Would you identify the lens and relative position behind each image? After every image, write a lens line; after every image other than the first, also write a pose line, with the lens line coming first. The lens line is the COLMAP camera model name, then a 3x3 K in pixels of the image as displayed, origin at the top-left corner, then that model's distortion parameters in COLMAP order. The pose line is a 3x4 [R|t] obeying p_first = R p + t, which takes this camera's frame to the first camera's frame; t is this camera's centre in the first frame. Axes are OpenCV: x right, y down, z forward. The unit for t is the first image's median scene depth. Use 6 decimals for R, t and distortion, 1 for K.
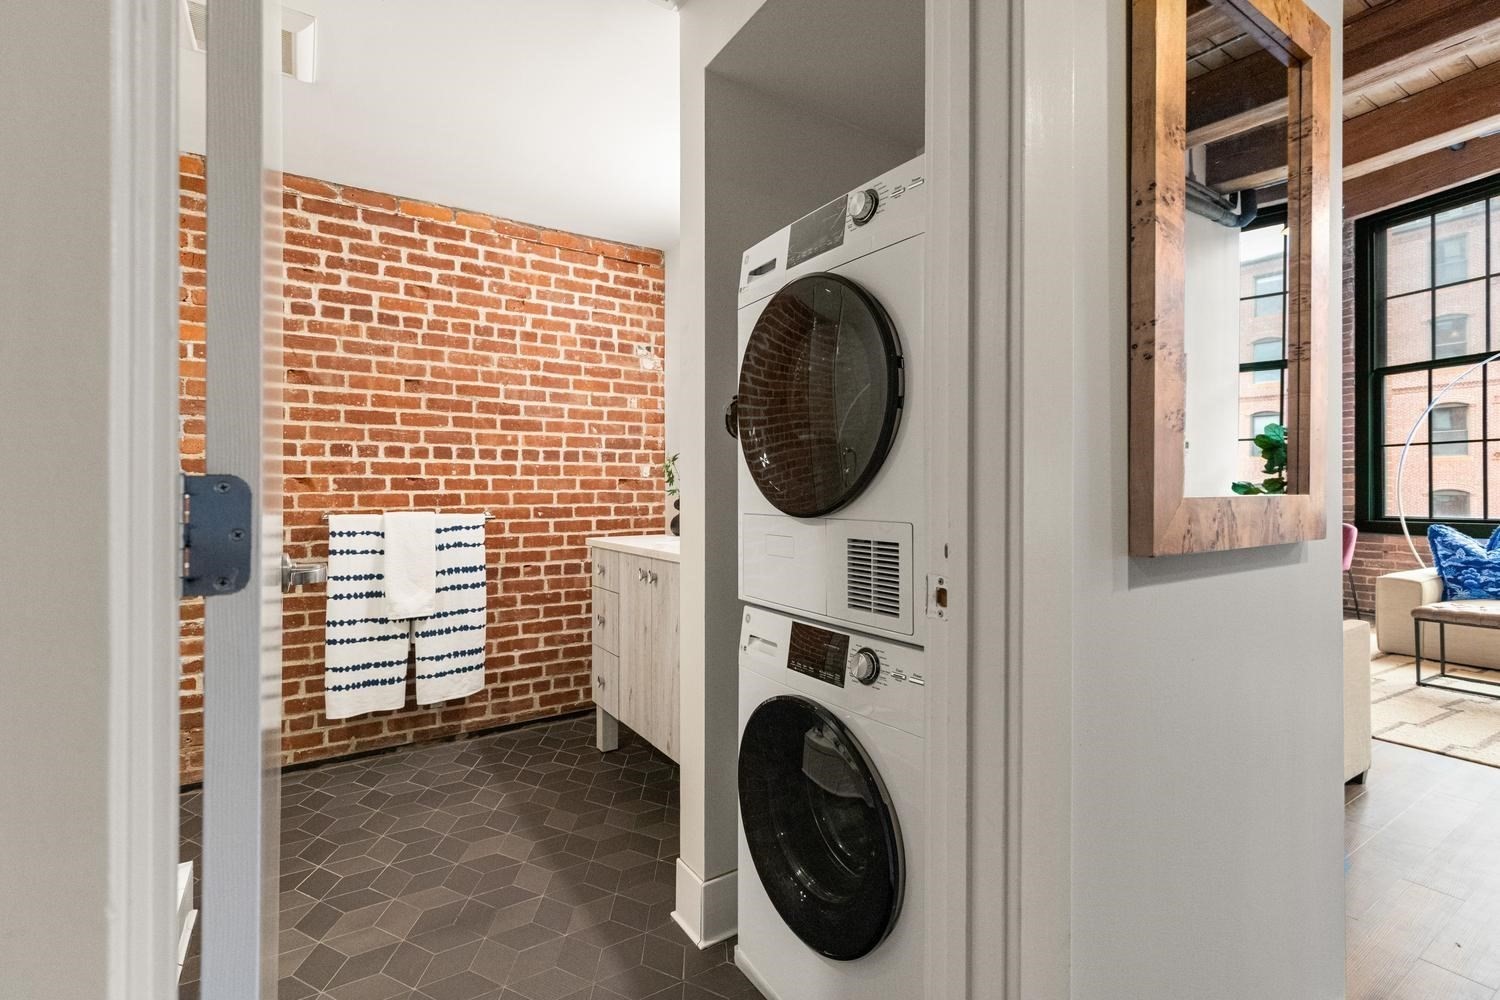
lens RADIAL K [[679.5, 0, 743.1], [0, 679.5, 487.5], [0, 0, 1]] dist [0.009017, -0.002382]
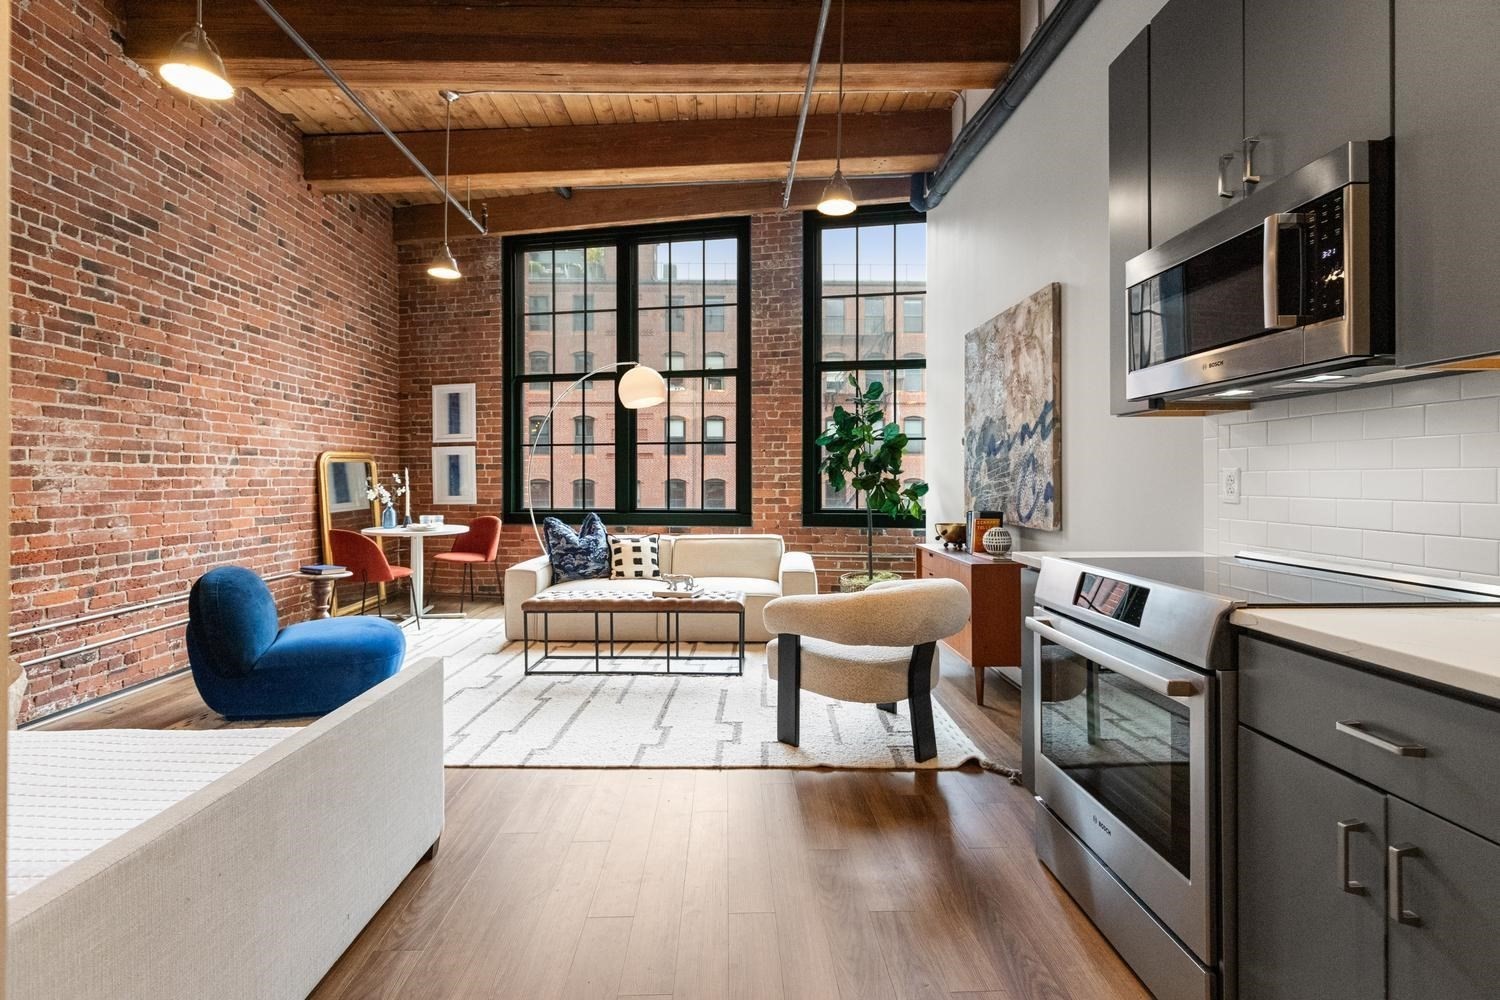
lens RADIAL K [[679.5, 0, 741.4], [0, 679.5, 475.3], [0, 0, 1]] dist [0.009017, -0.002382]
pose [[0.520166, 0.003882, 0.854057, 0.341787], [-0.003551, 0.999991, -0.002383, -0.021205], [-0.854058, -0.001794, 0.520175, 0.224435]]
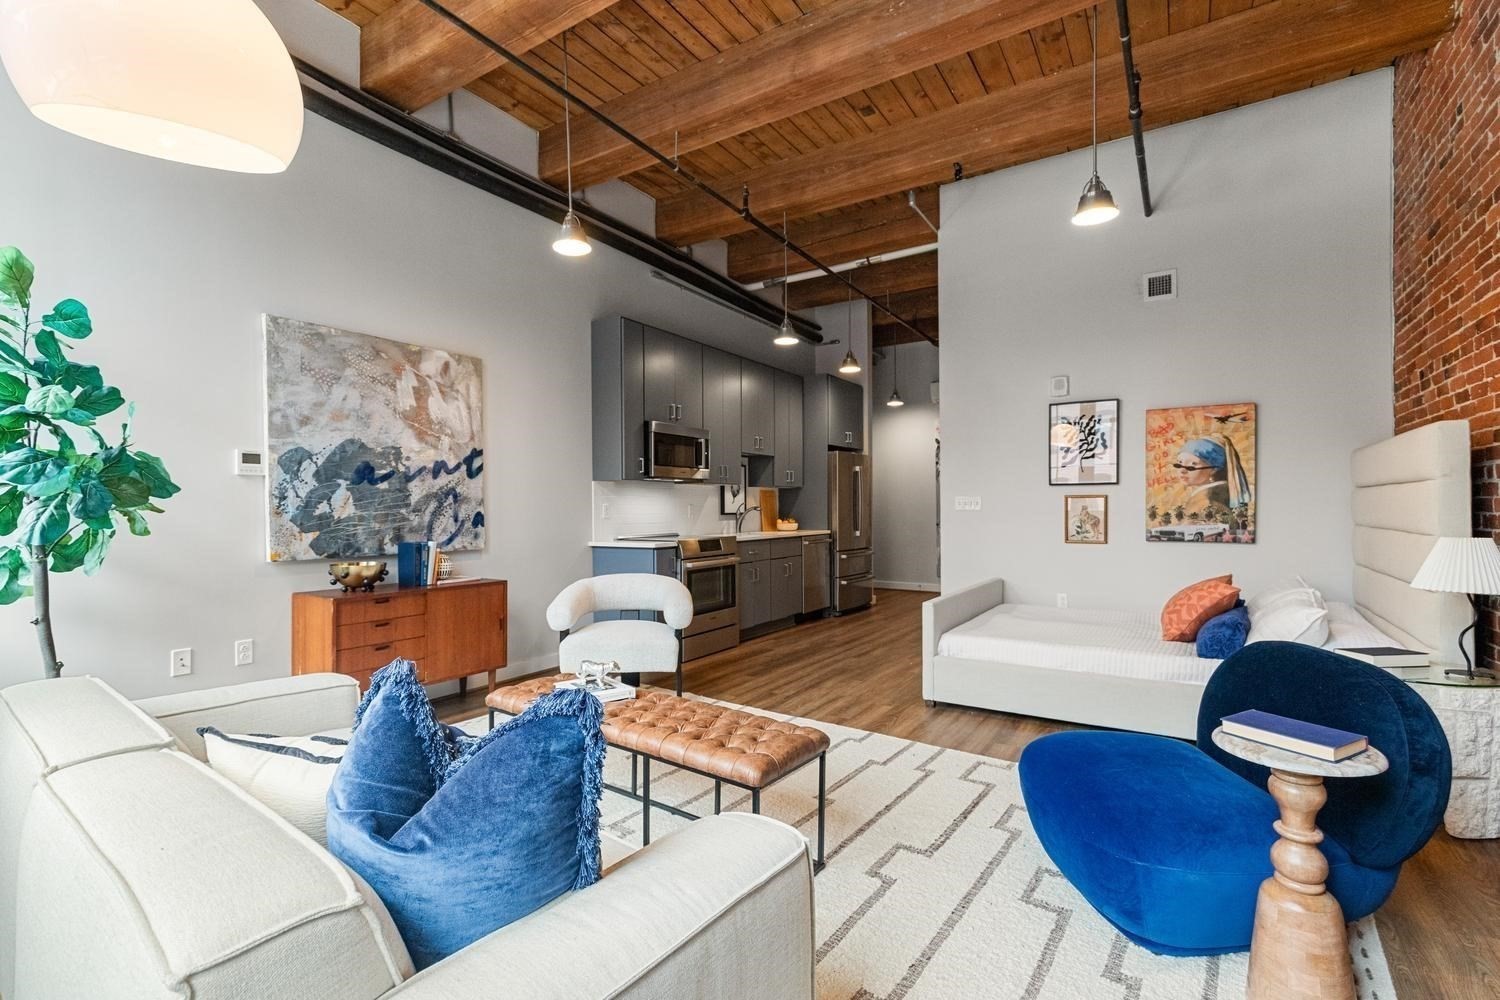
lens RADIAL K [[679.5, 0, 740.3], [0, 679.5, 512.1], [0, 0, 1]] dist [0.009017, -0.002382]
pose [[-0.914681, 0.009089, -0.404075, 1.668878], [0.010314, 0.999946, -0.000855, -0.006360], [0.404045, -0.004949, -0.914726, 1.959930]]
